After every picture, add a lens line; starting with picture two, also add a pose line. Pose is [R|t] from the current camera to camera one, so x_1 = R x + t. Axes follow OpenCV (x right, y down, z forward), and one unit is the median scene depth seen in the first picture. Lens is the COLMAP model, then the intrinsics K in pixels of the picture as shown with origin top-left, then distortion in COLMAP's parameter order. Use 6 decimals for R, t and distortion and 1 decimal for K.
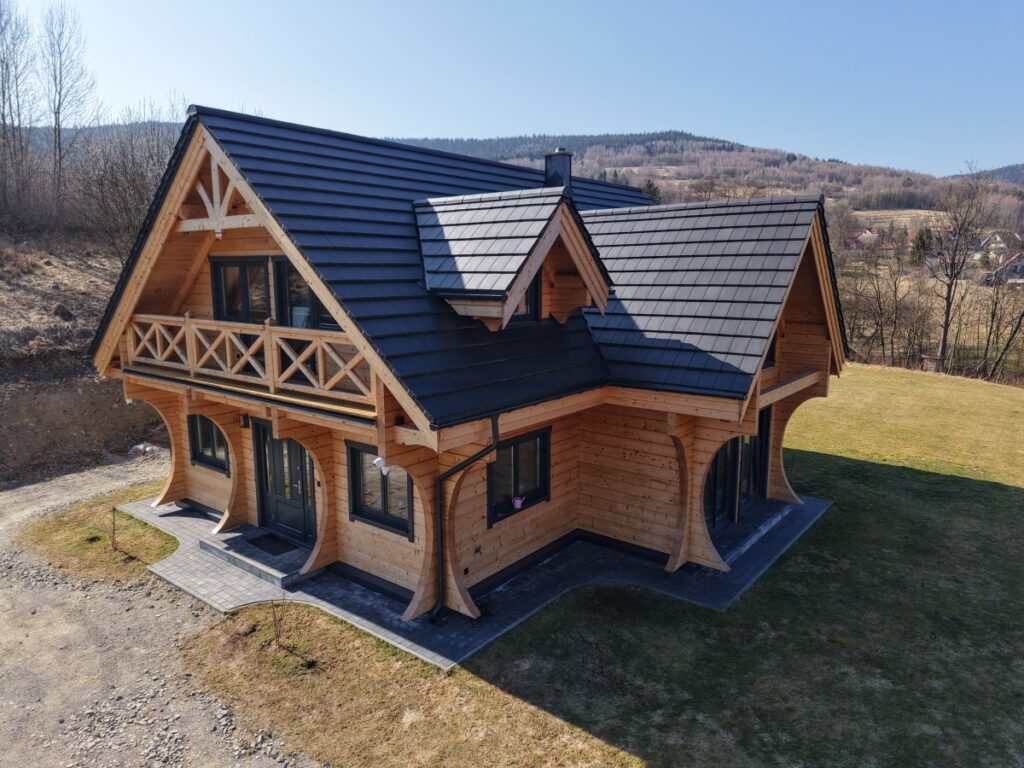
lens RADIAL K [[682.8, 0, 517.9], [0, 682.8, 384.3], [0, 0, 1]] dist [0.020999, -0.003898]
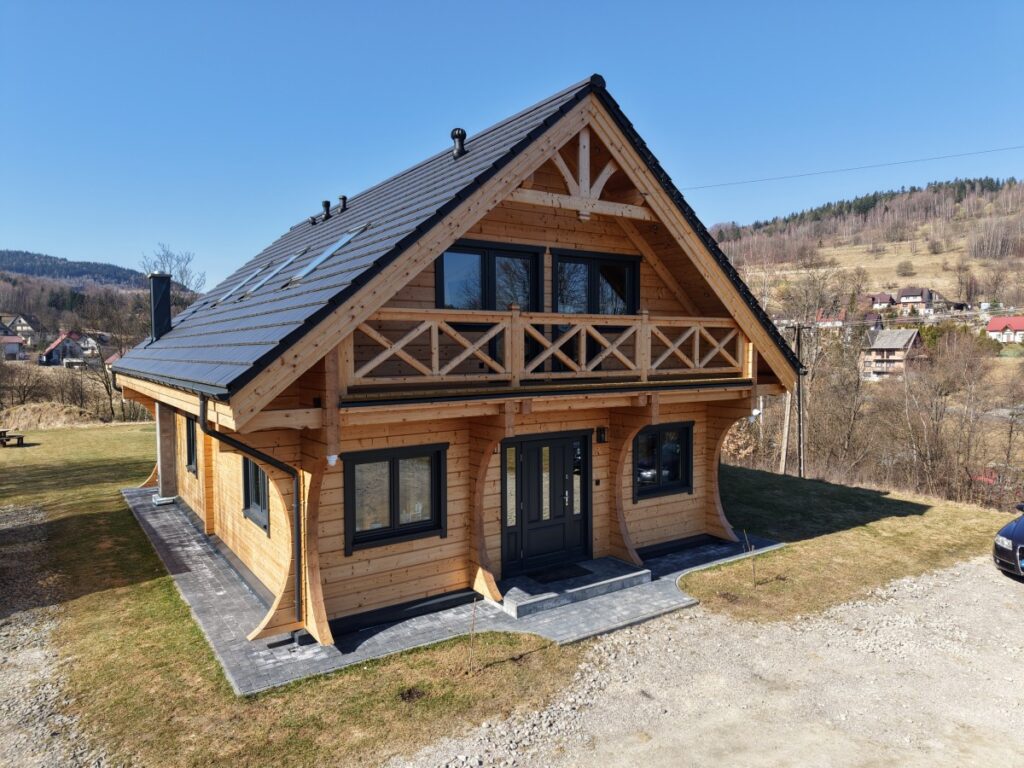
lens RADIAL K [[682.8, 0, 517.9], [0, 682.8, 384.3], [0, 0, 1]] dist [0.020999, -0.003898]
pose [[0.298015, -0.049482, 0.953278, -1.310303], [0.165656, 0.986183, -0.000598, -0.013670], [-0.940077, 0.158094, 0.302094, 0.827725]]
